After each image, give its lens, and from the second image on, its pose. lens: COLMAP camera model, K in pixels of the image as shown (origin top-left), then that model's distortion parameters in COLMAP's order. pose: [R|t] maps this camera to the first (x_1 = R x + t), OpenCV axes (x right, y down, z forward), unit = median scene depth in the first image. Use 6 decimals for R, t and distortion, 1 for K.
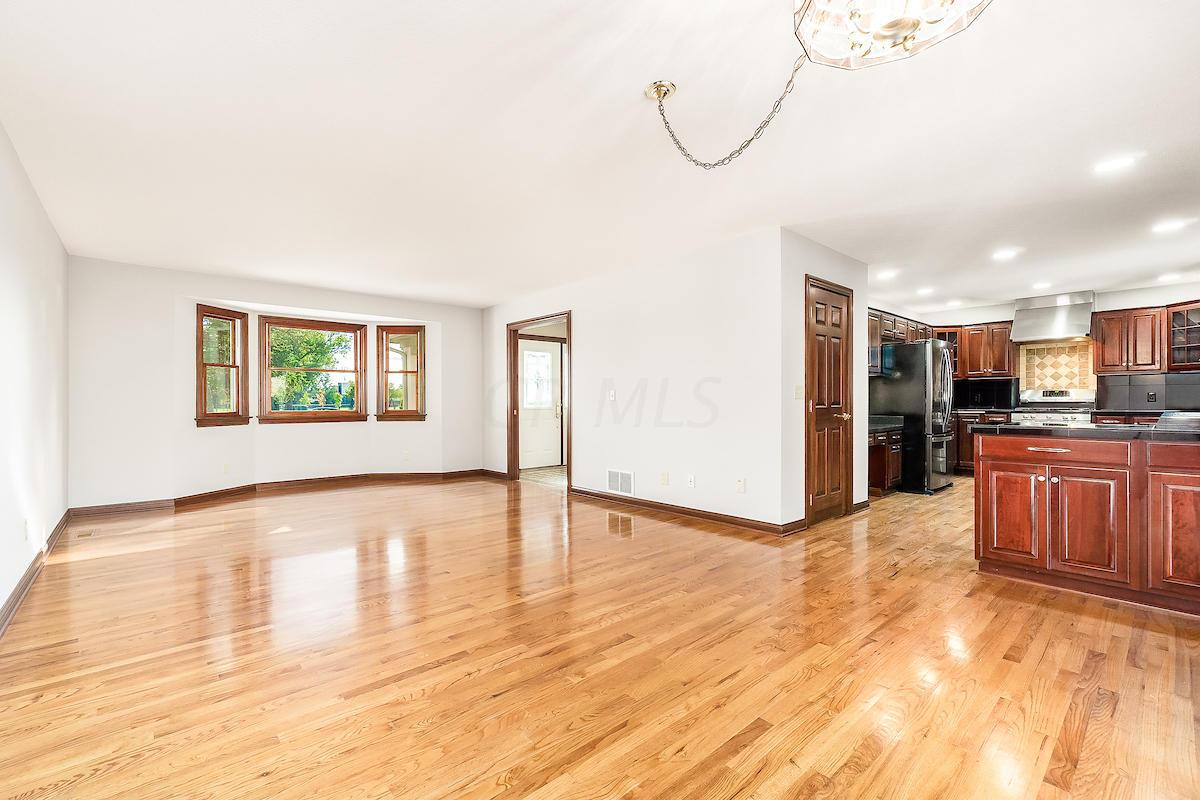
lens RADIAL K [[516.9, 0, 598.9], [0, 516.9, 402.9], [0, 0, 1]] dist [0.004650, 0.000848]
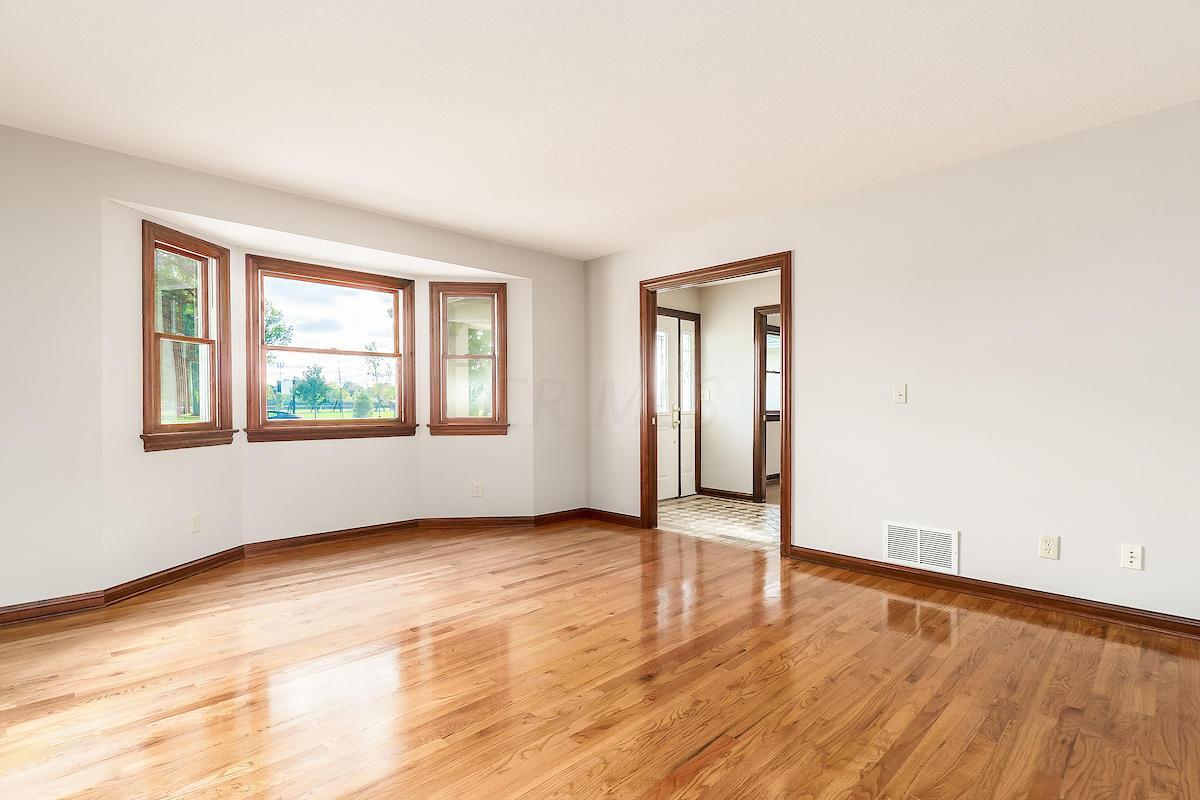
lens RADIAL K [[563.5, 0, 595.6], [0, 563.5, 409.6], [0, 0, 1]] dist [0.000906, 0.000841]
pose [[0.998074, 0.001178, 0.062020, -0.314437], [-0.001766, 0.999954, 0.009432, -0.002671], [-0.062006, -0.009524, 0.998030, 0.355669]]
